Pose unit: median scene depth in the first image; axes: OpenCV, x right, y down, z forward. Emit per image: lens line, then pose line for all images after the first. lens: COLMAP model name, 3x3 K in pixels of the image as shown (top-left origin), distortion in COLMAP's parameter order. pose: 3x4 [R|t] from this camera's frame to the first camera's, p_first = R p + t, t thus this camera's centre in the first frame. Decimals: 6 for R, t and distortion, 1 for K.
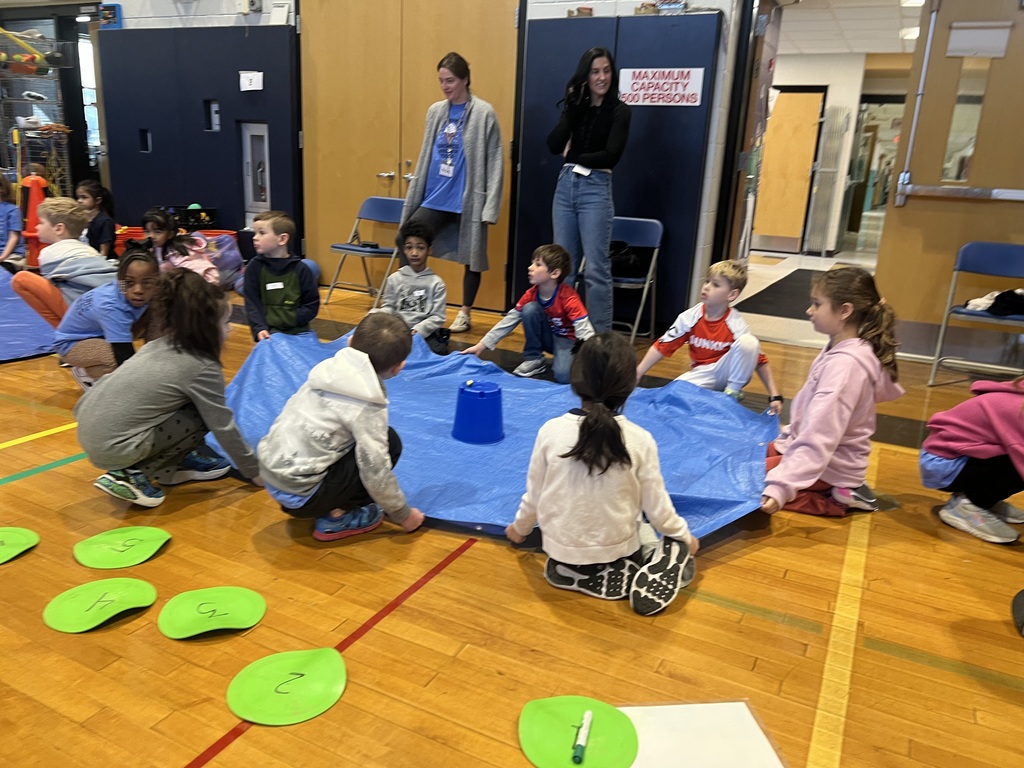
lens RADIAL K [[772.7, 0, 513.5], [0, 772.7, 389.5], [0, 0, 1]] dist [0.004201, -0.005118]
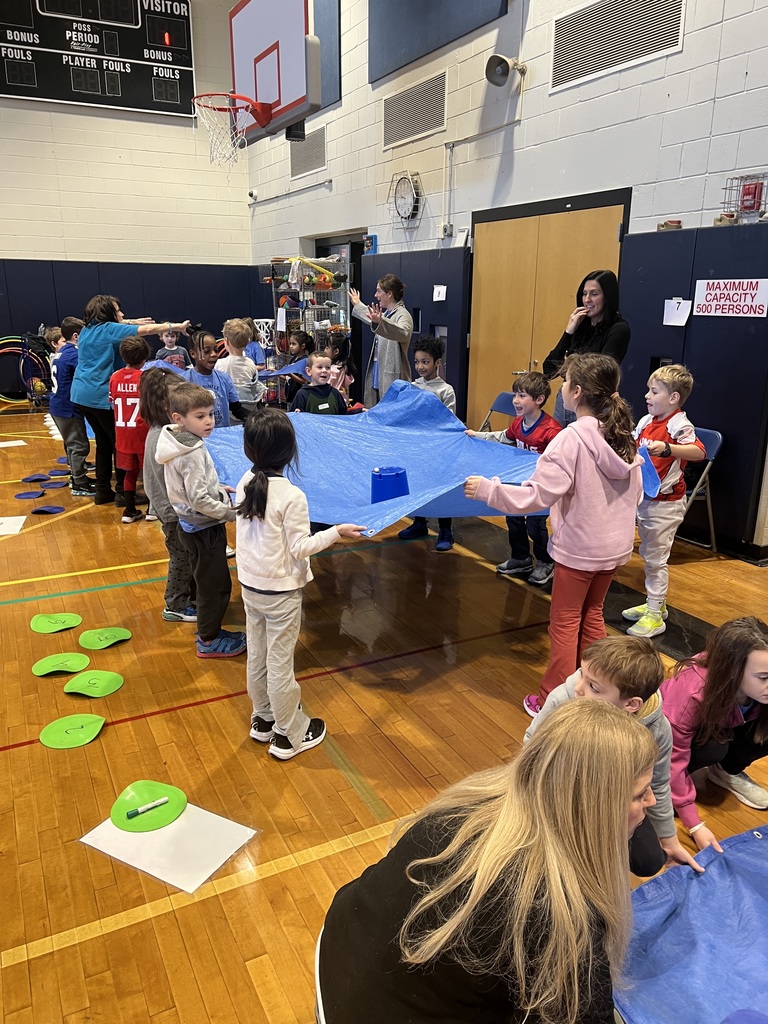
lens RADIAL K [[772.7, 0, 385.4], [0, 772.7, 508.5], [0, 0, 1]] dist [0.004201, -0.005118]
pose [[0.799890, 0.115895, -0.588850, 0.437008], [-0.130148, 0.991325, 0.018316, -0.087978], [0.585865, 0.061987, 0.808035, -0.023404]]
